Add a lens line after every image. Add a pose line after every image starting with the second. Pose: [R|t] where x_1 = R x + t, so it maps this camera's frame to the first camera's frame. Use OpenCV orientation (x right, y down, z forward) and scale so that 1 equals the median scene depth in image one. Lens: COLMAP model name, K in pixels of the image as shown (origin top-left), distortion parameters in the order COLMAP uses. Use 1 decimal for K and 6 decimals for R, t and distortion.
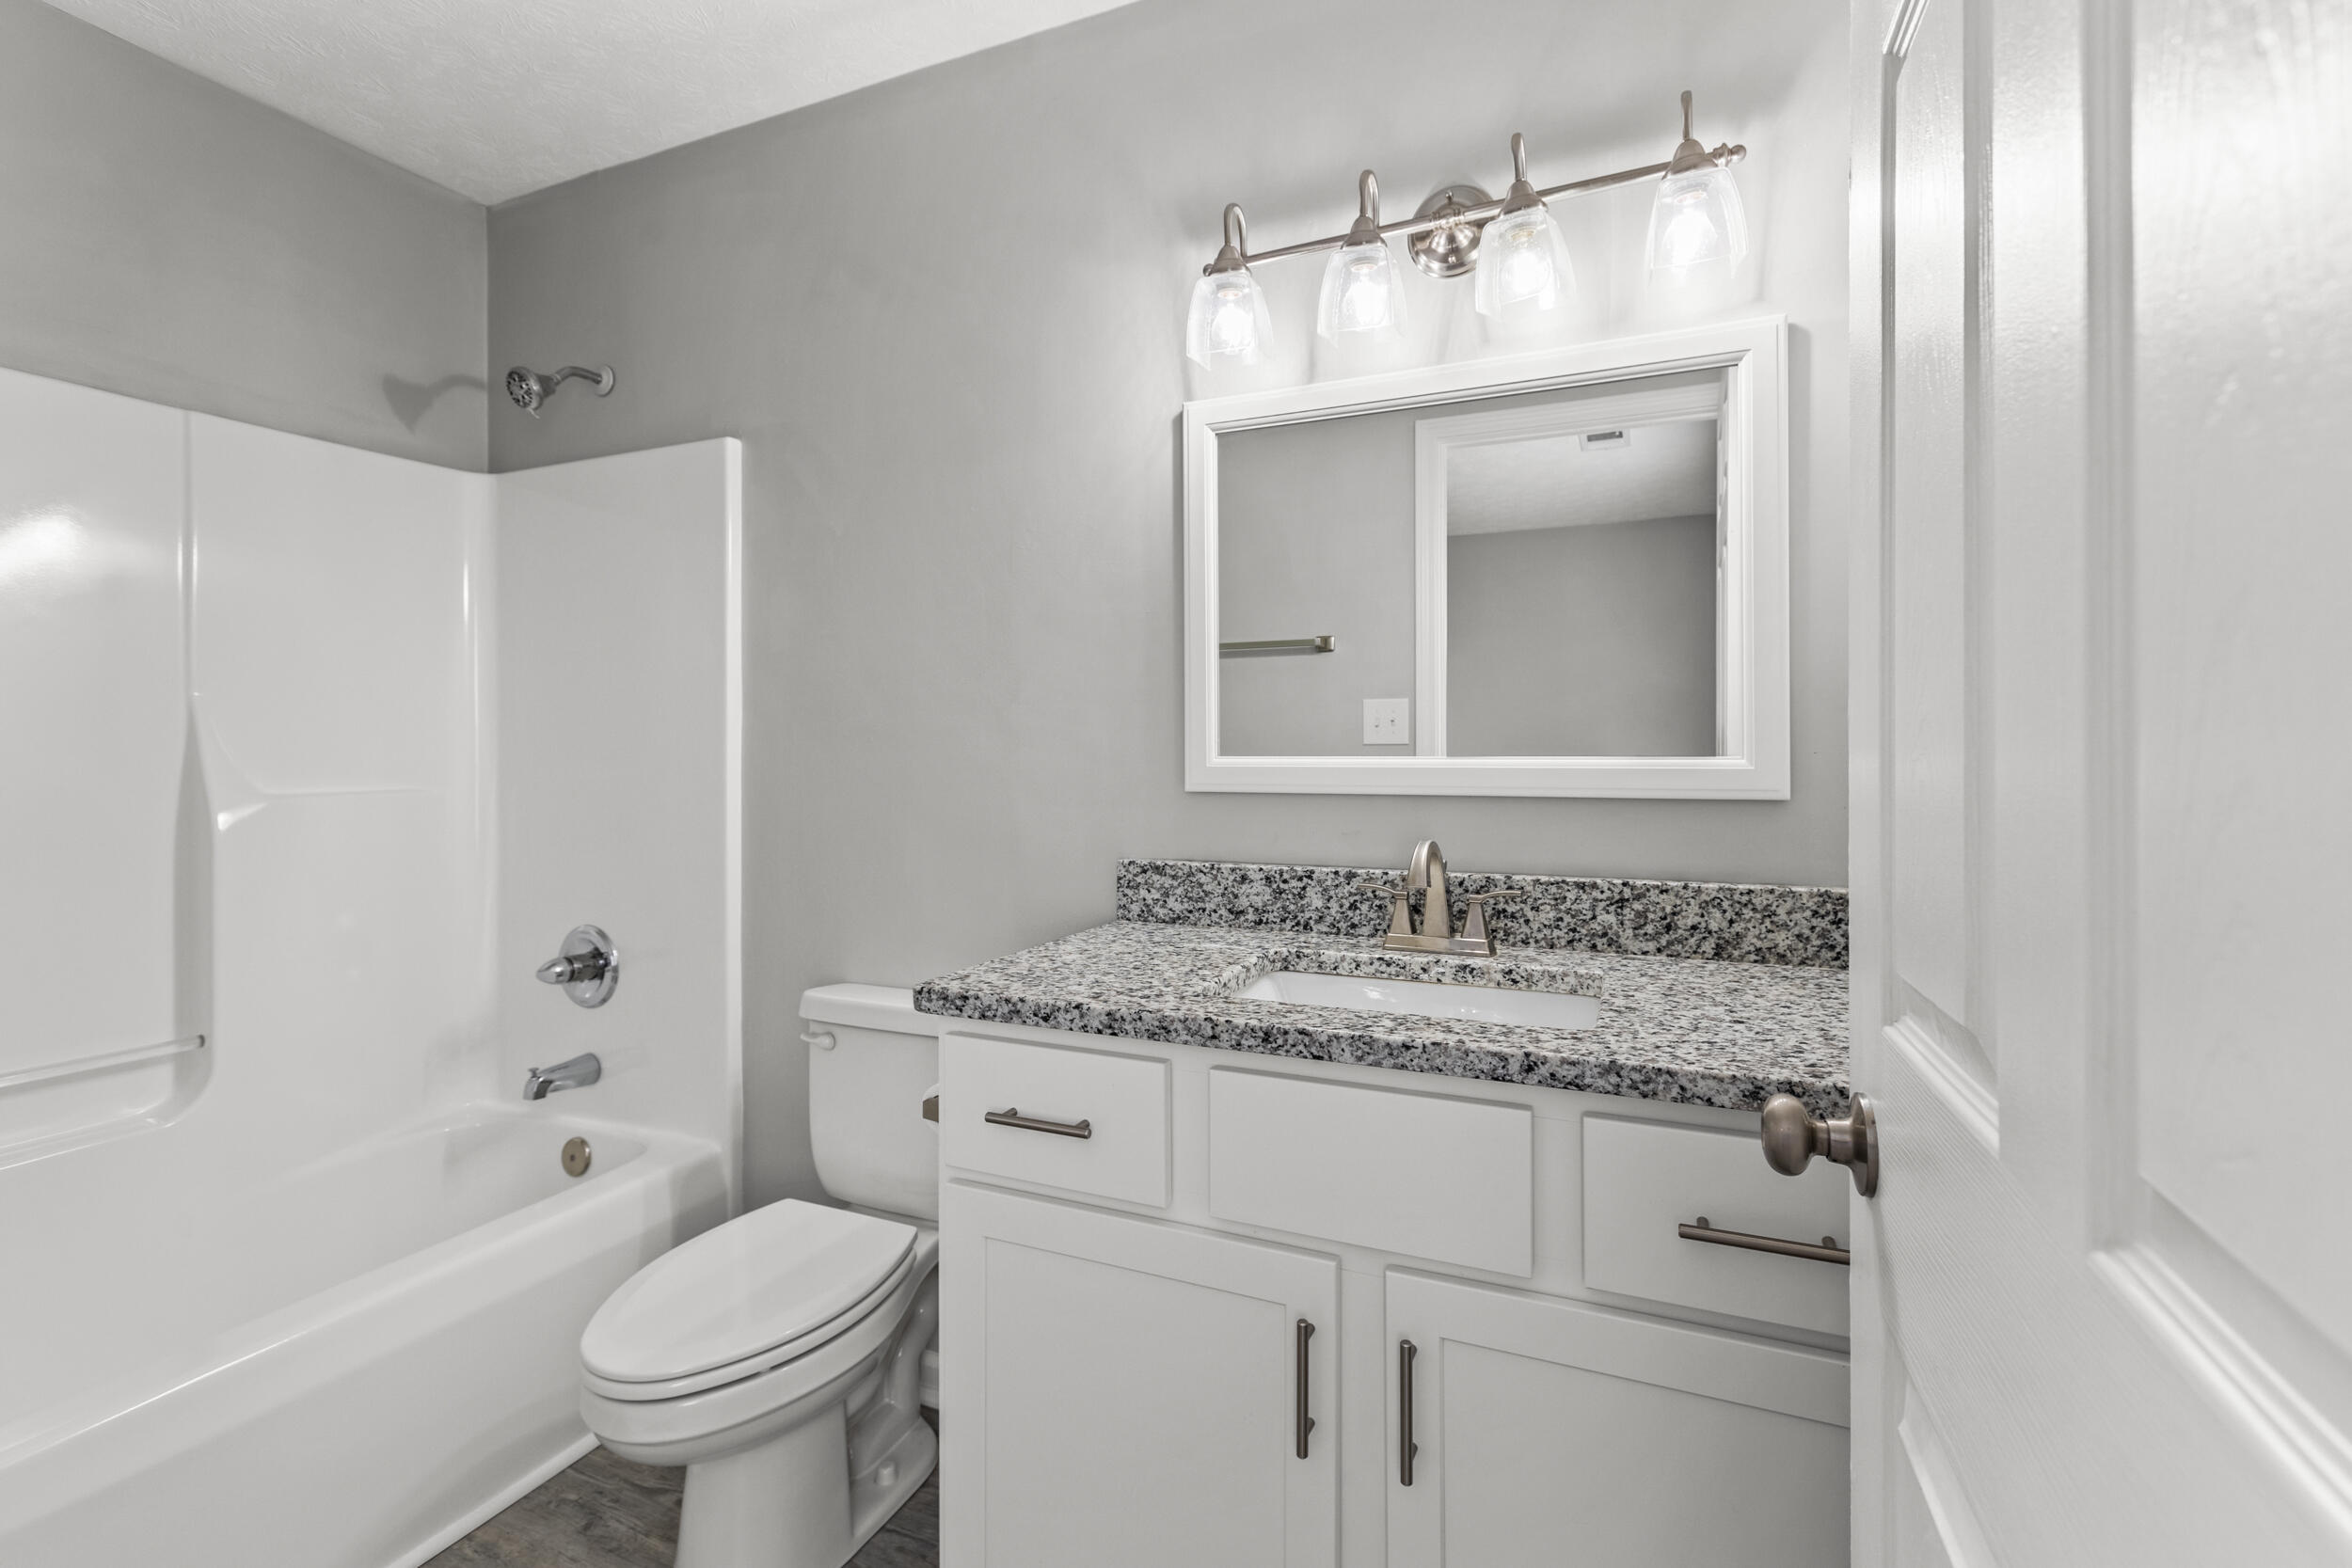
lens RADIAL K [[1055.0, 0, 1185.8], [0, 1055.0, 767.8], [0, 0, 1]] dist [-0.001022, -0.000223]
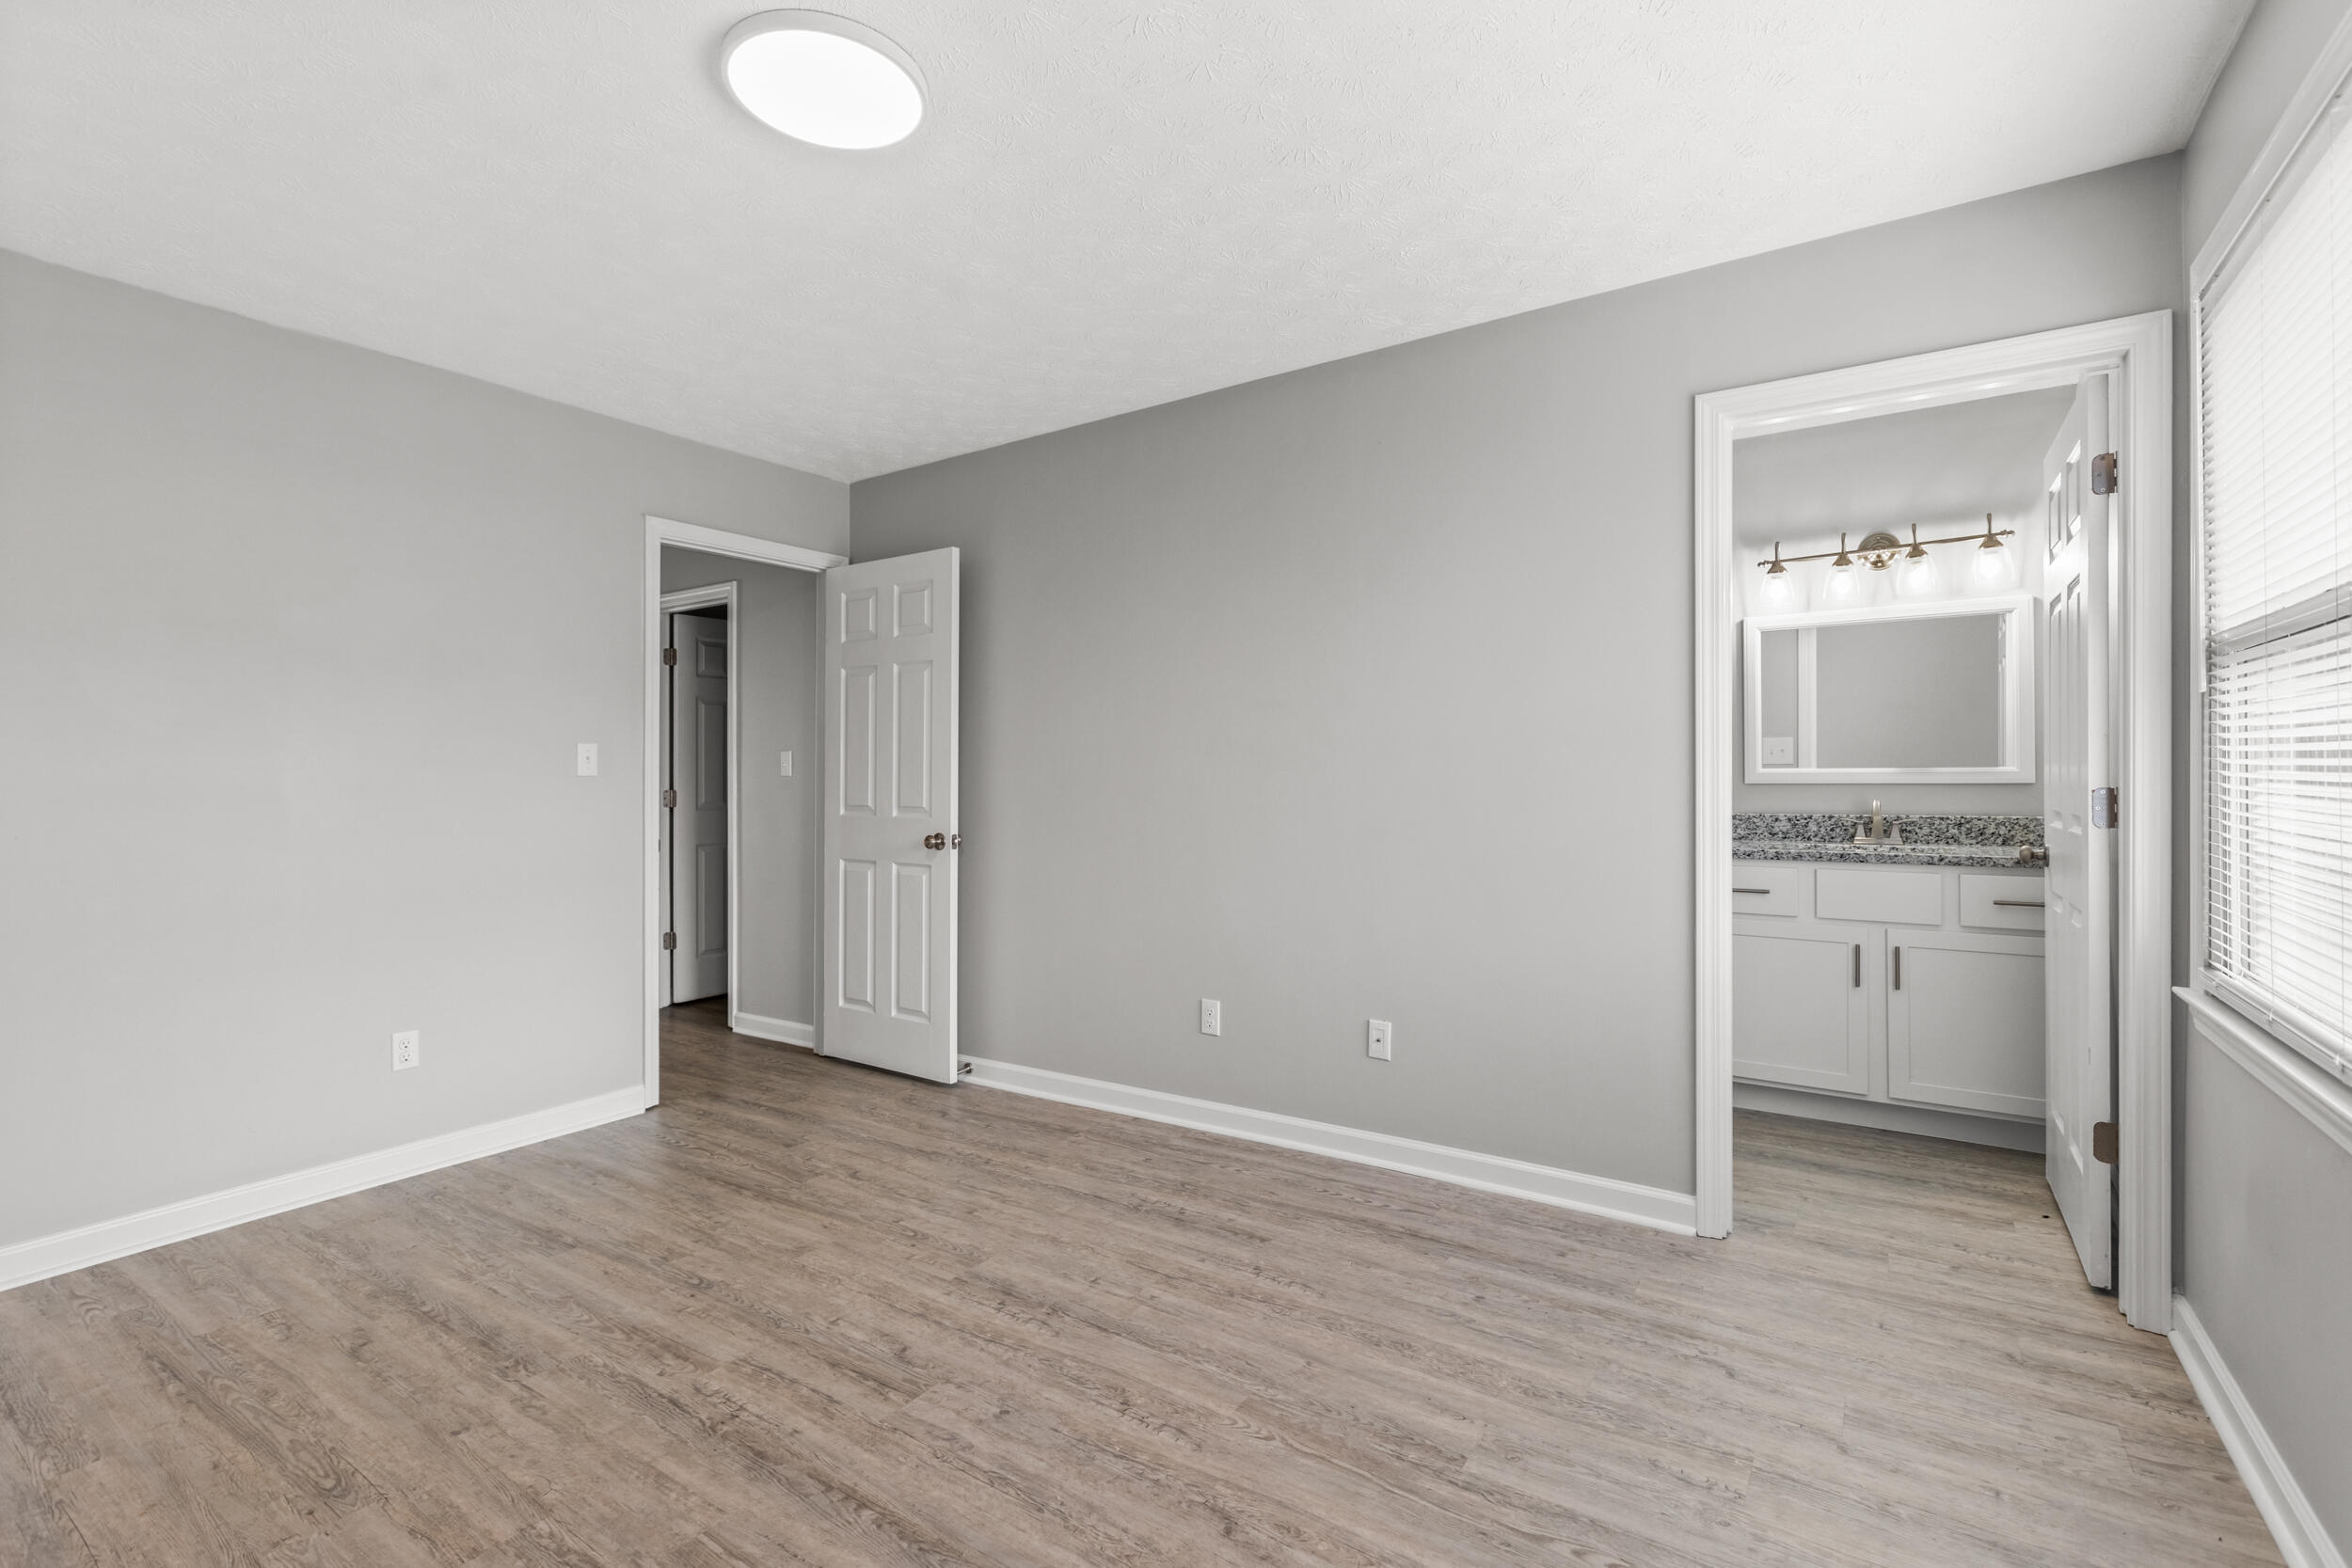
lens RADIAL K [[1065.8, 0, 1176.0], [0, 1065.8, 784.0], [0, 0, 1]] dist [0.006088, -0.004378]
pose [[0.983131, -0.003933, -0.182861, -0.956520], [0.003733, 0.999992, -0.001435, 0.027412], [0.182865, 0.000728, 0.983138, -1.840597]]
